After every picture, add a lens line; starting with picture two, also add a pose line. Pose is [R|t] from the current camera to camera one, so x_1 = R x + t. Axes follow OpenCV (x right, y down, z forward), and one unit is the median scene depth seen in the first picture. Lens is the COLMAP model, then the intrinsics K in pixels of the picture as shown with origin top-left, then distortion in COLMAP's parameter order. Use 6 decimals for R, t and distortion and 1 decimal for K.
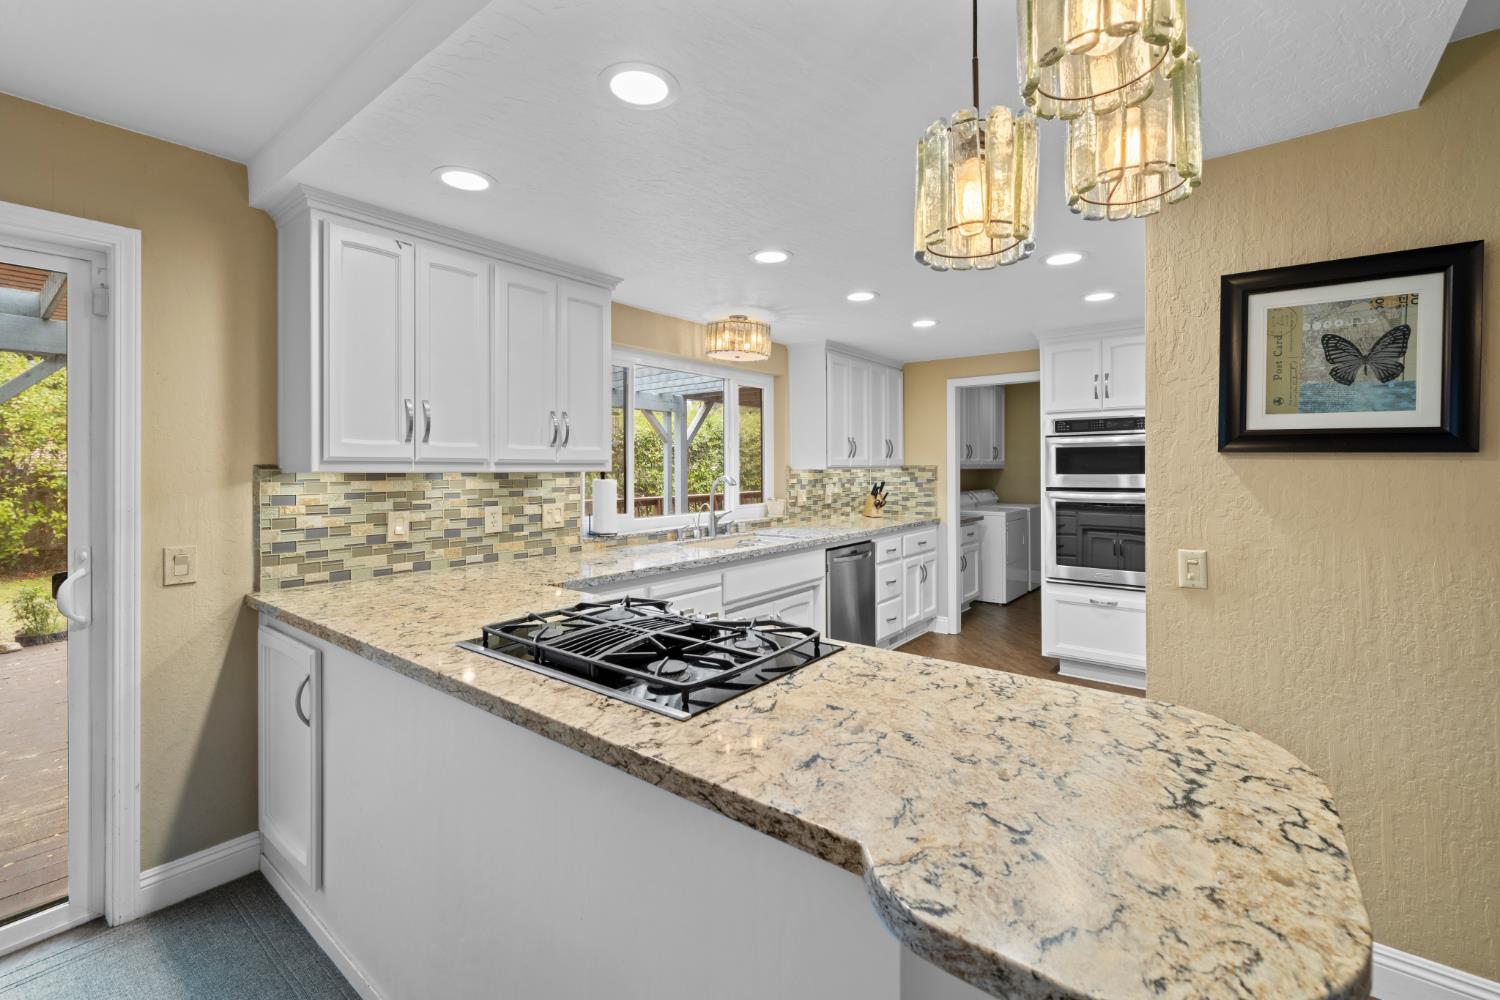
lens RADIAL K [[639.7, 0, 754.9], [0, 639.7, 466.4], [0, 0, 1]] dist [0.000495, 0.000041]
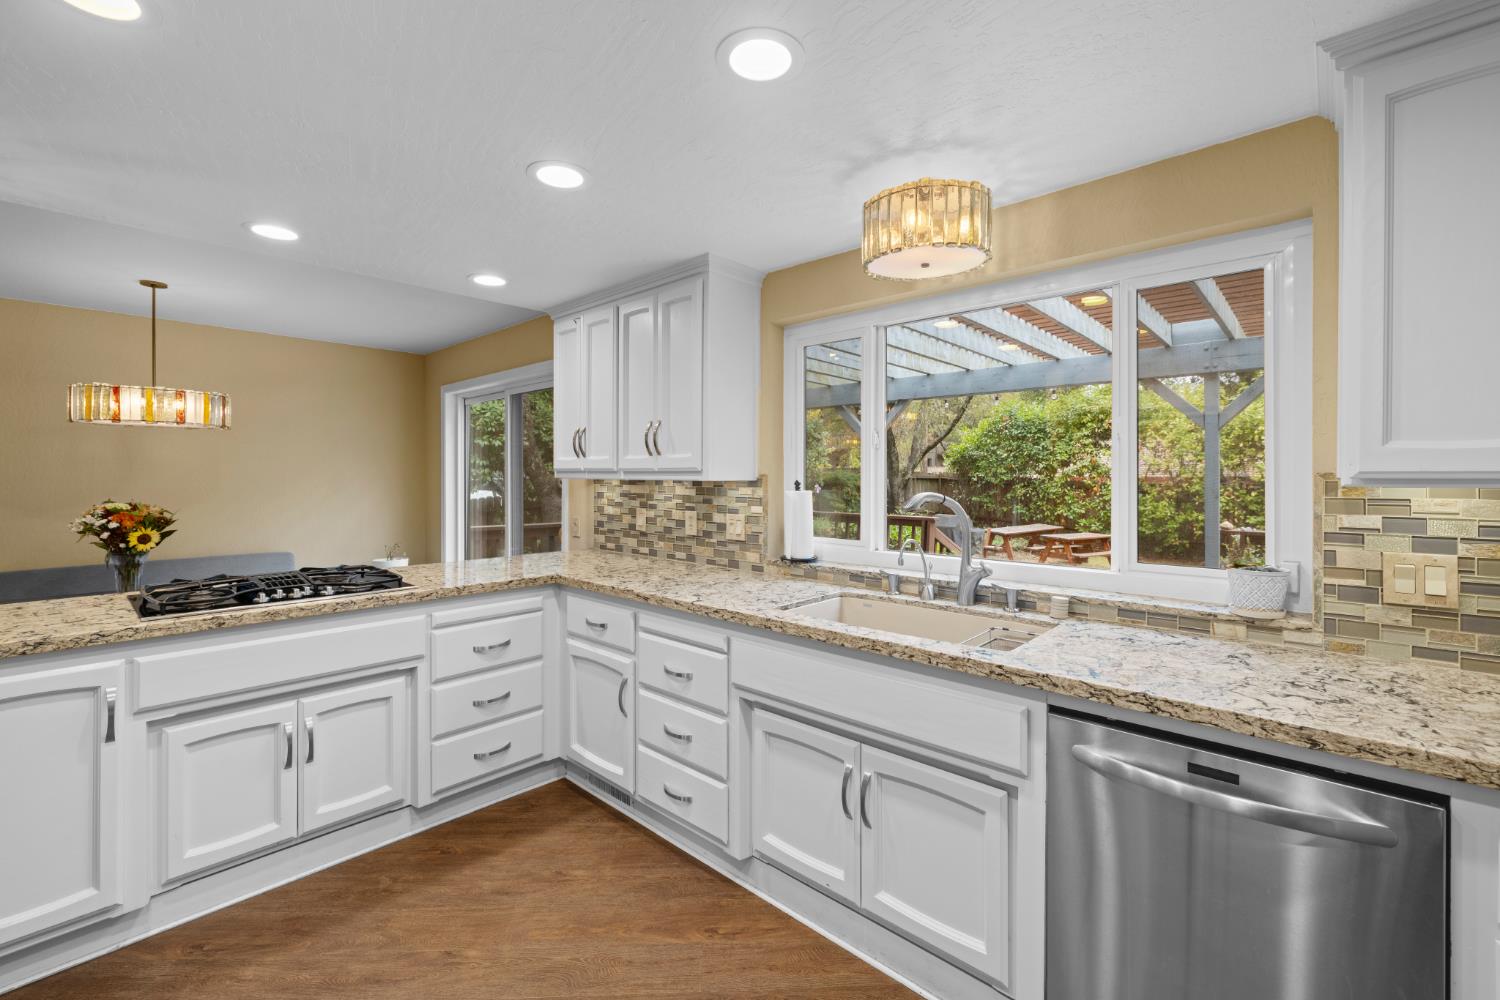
lens RADIAL K [[638.4, 0, 753.7], [0, 638.4, 477.8], [0, 0, 1]] dist [0.001208, 0.000306]
pose [[-0.086089, 0.005673, -0.996271, 0.601532], [0.000362, 0.999984, 0.005663, -0.000870], [0.996287, 0.000127, -0.086089, 1.075958]]
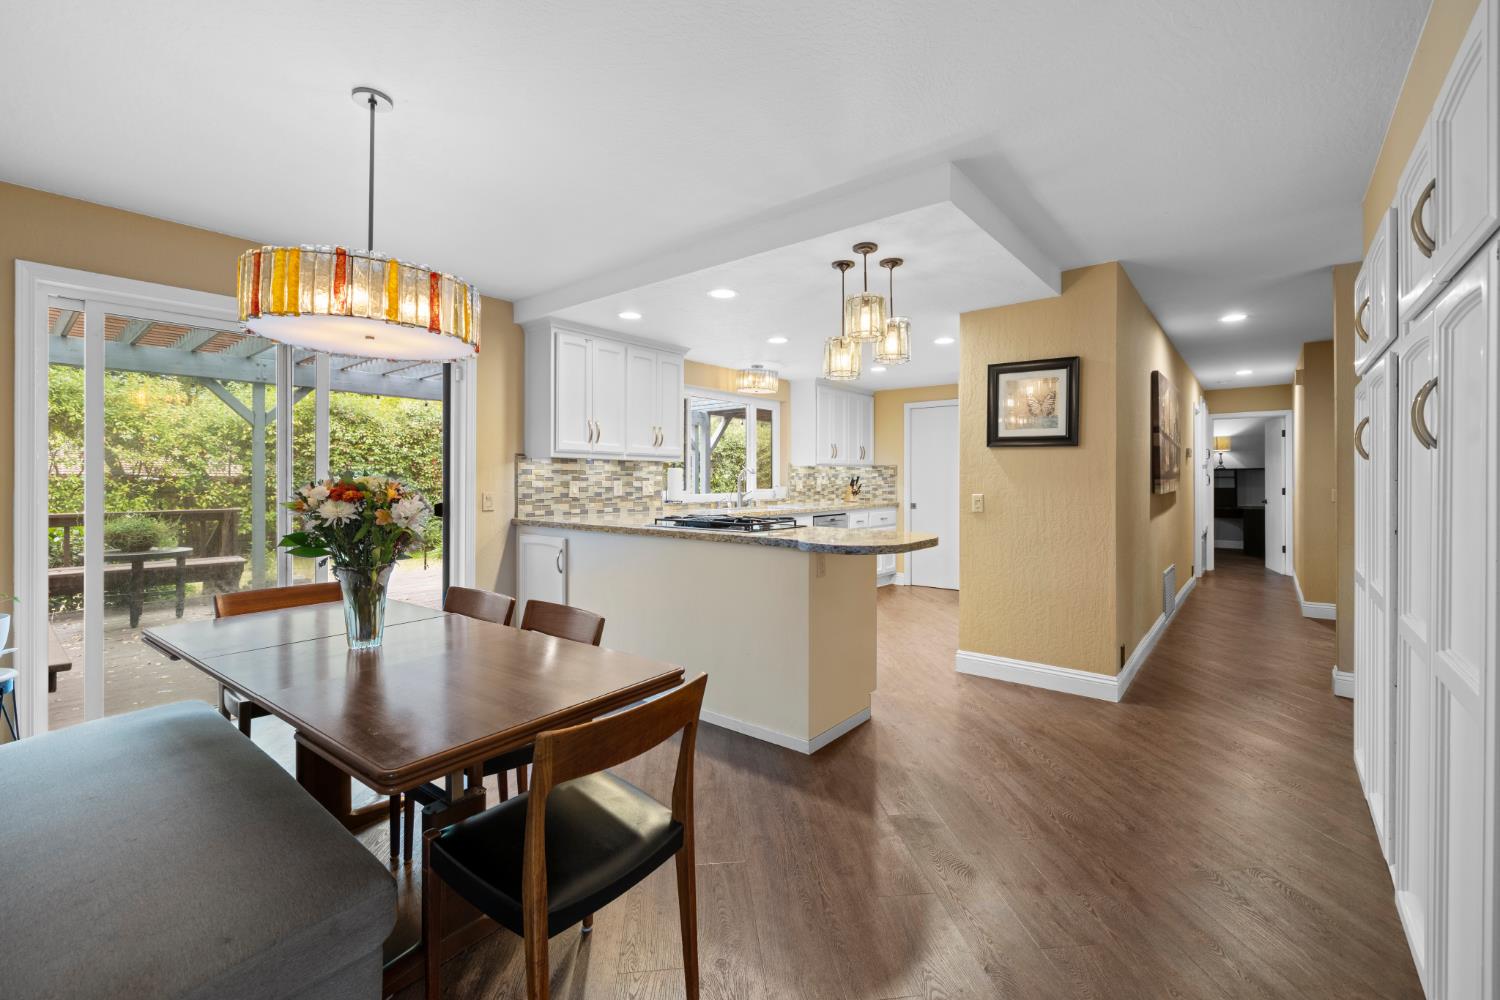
lens RADIAL K [[638.4, 0, 753.7], [0, 638.4, 477.8], [0, 0, 1]] dist [0.001208, 0.000306]
pose [[0.999878, 0.004038, -0.015066, -0.011229], [-0.004056, 0.999991, -0.001163, 0.049003], [0.015061, 0.001224, 0.999886, -0.657261]]
